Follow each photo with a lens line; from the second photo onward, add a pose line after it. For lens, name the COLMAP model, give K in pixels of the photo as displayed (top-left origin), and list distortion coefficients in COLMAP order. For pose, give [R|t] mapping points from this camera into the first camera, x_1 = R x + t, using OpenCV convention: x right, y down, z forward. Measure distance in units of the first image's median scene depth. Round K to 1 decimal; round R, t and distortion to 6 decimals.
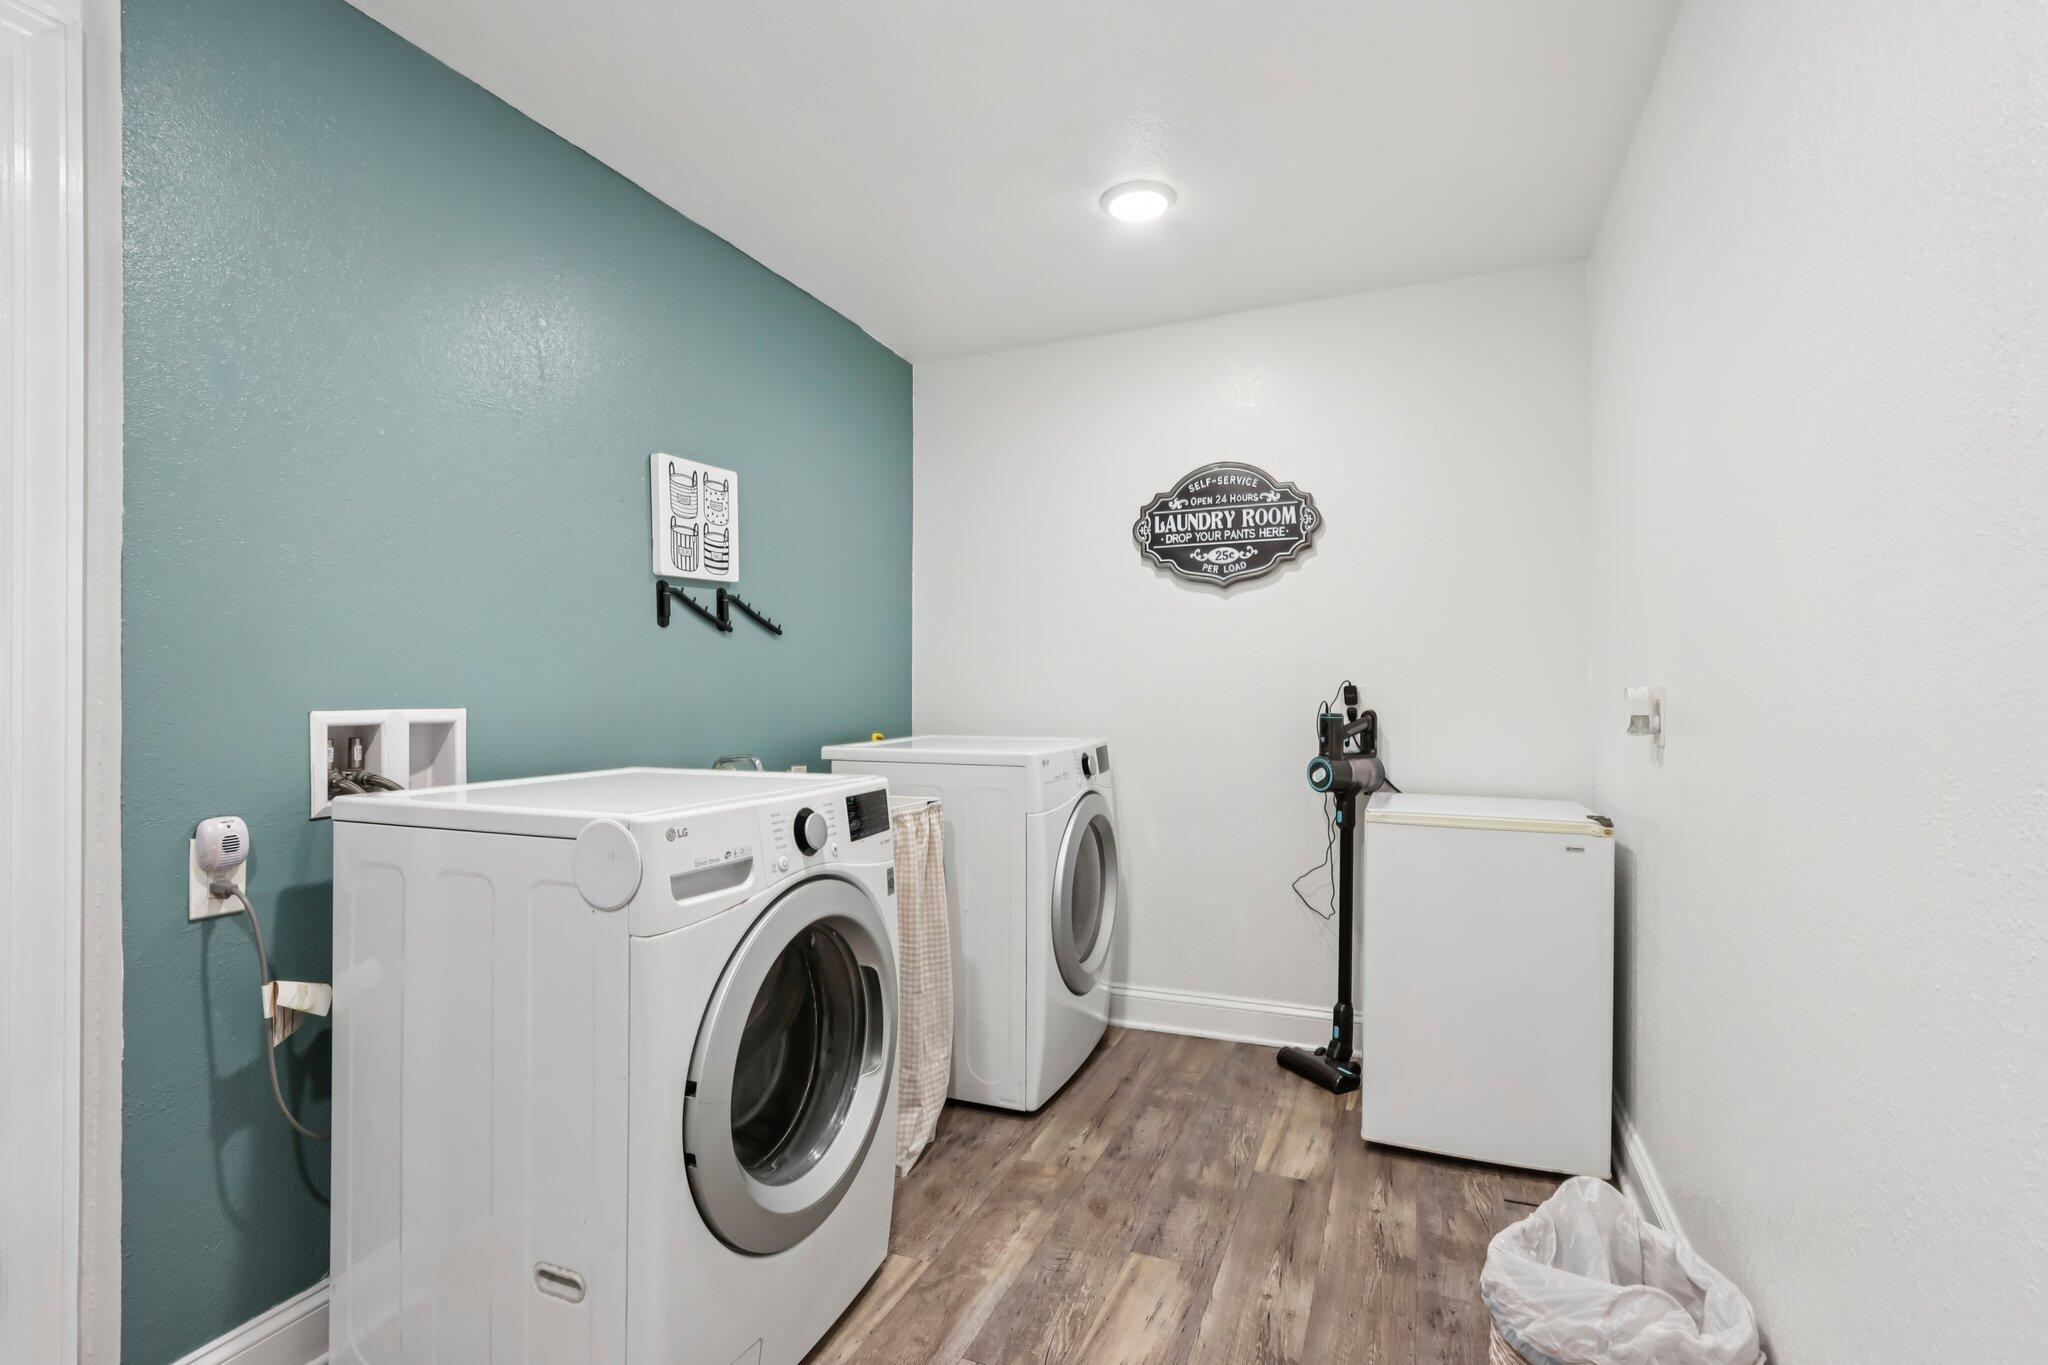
lens RADIAL K [[966.0, 0, 1019.8], [0, 966.0, 686.6], [0, 0, 1]] dist [-0.002203, 0.000087]
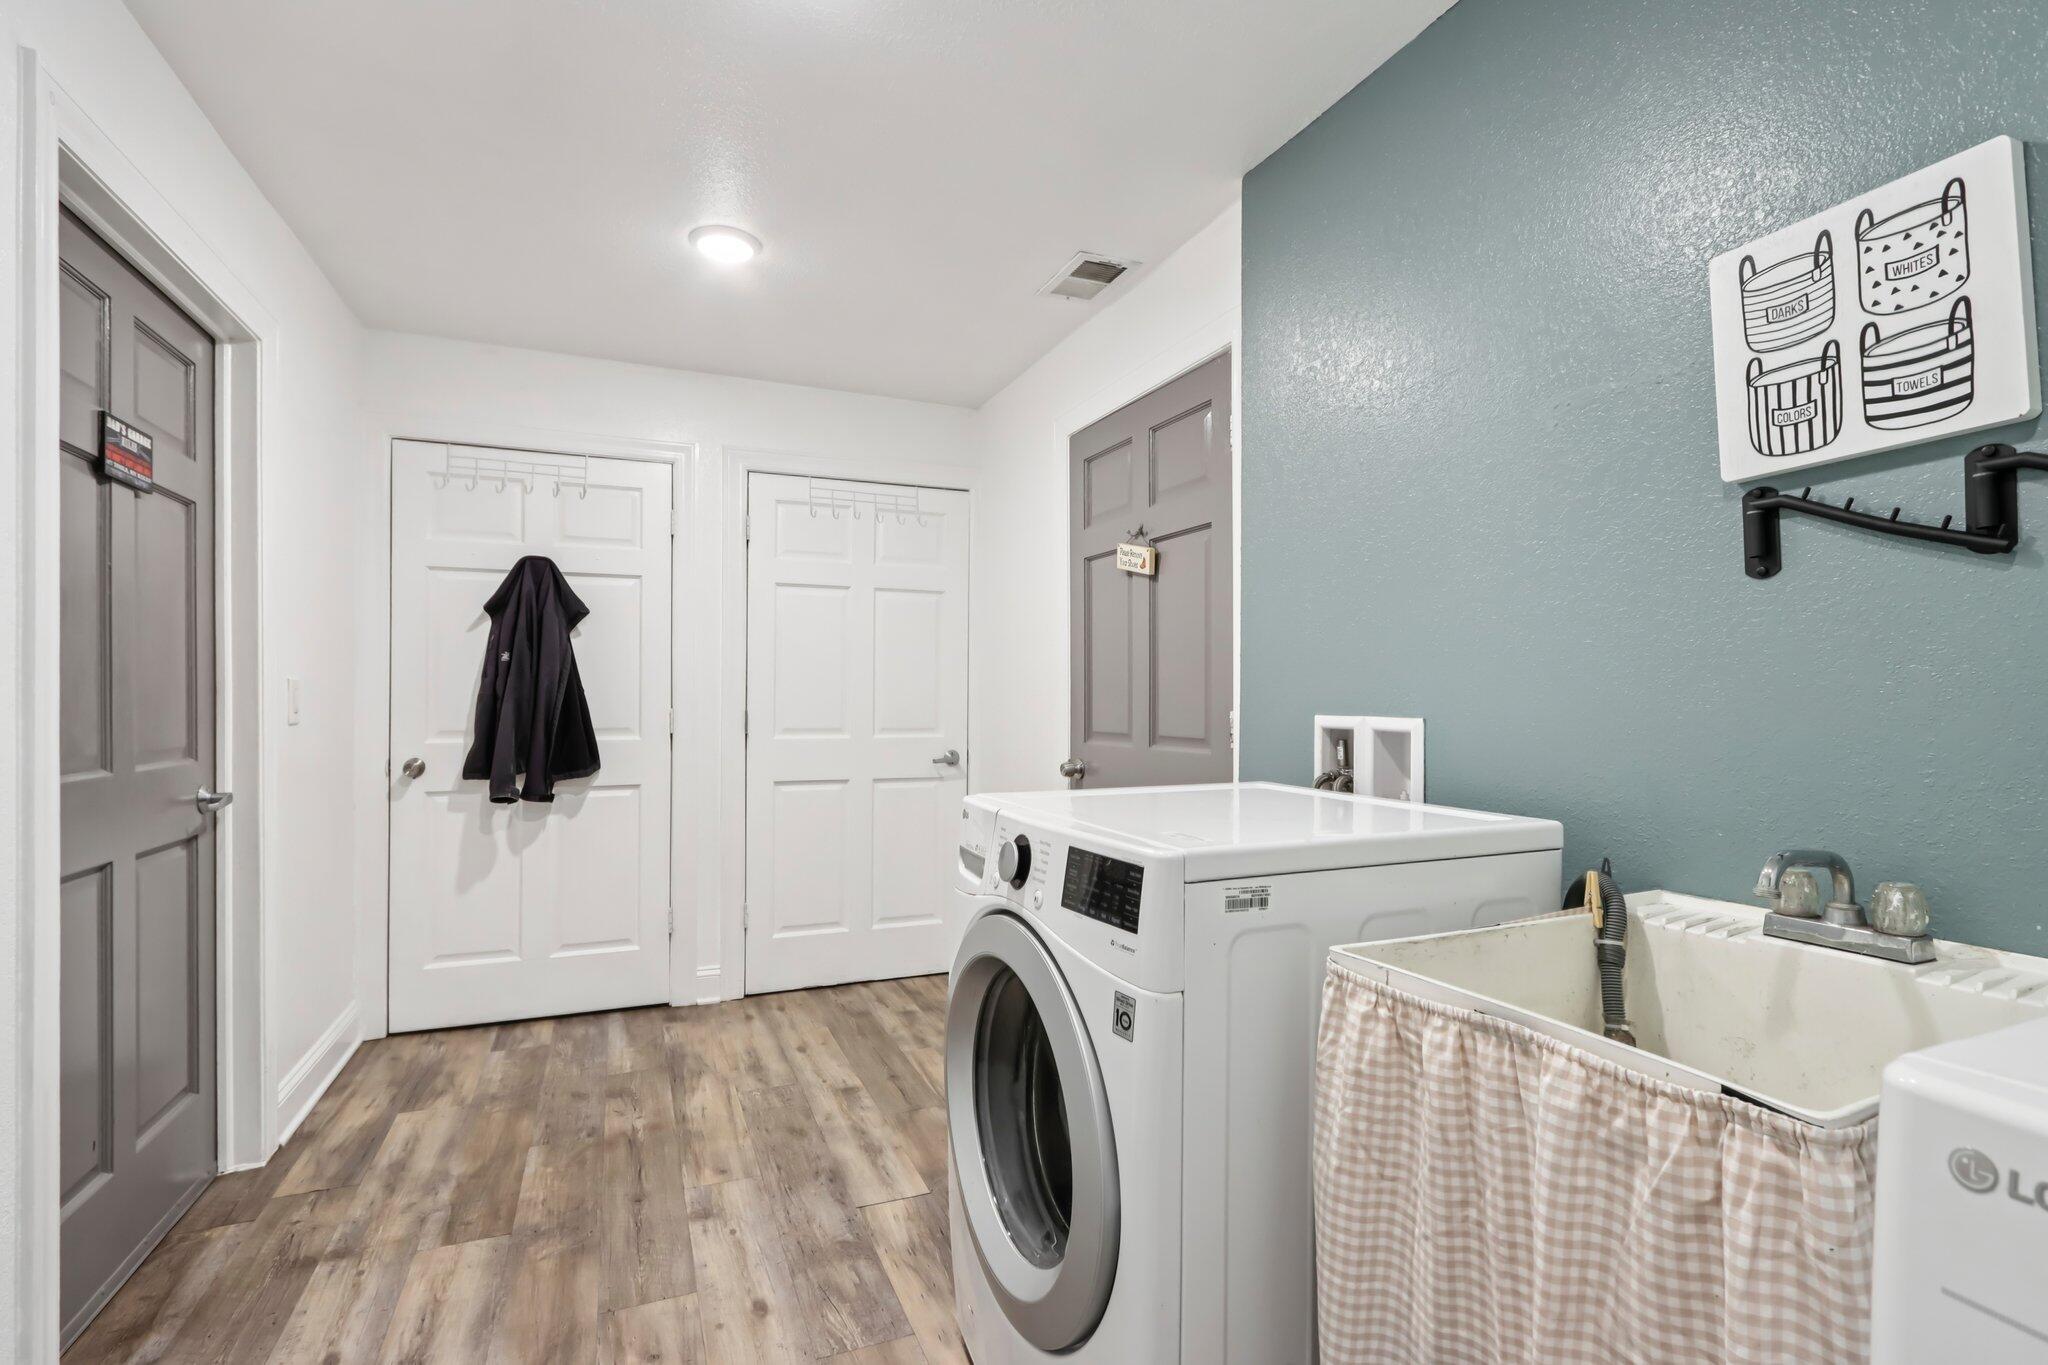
lens RADIAL K [[966.0, 0, 1014.8], [0, 966.0, 683.0], [0, 0, 1]] dist [-0.002203, 0.000087]
pose [[-0.692177, -0.014099, -0.721590, 0.268271], [-0.005818, 0.999886, -0.013956, 0.002721], [0.721704, -0.005461, -0.692180, 1.058620]]
